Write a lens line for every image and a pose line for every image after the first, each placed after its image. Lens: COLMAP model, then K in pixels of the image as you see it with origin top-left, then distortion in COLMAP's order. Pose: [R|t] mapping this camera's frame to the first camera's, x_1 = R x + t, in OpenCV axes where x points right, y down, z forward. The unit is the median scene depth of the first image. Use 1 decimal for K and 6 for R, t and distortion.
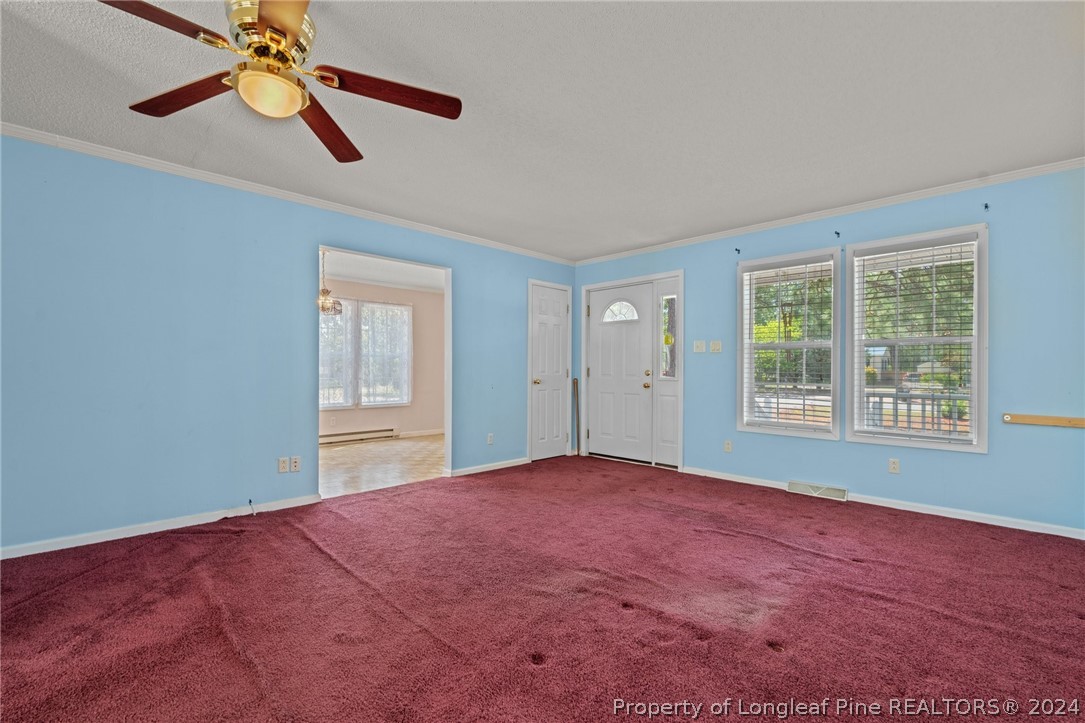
lens RADIAL K [[473.1, 0, 541.2], [0, 473.1, 368.8], [0, 0, 1]] dist [0.001738, 0.000072]
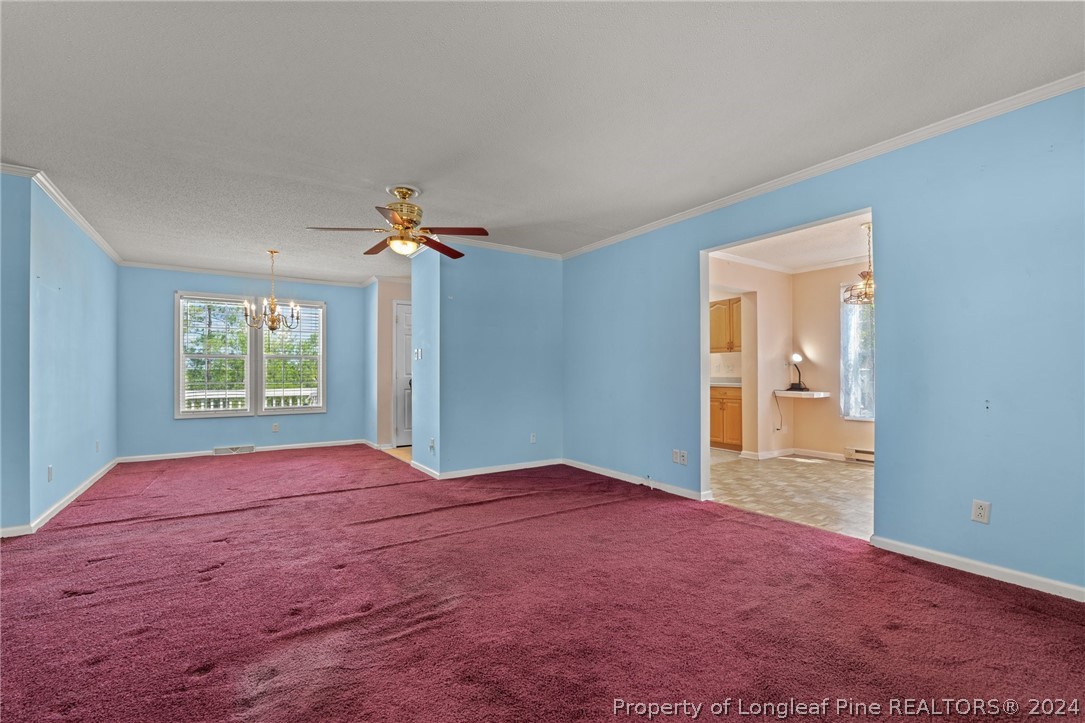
lens RADIAL K [[473.1, 0, 540.9], [0, 473.1, 366.0], [0, 0, 1]] dist [0.001738, 0.000072]
pose [[-0.181713, -0.014120, -0.983250, 0.616470], [0.009146, 0.999829, -0.016048, -0.000136], [0.983309, -0.011909, -0.181553, 0.851417]]
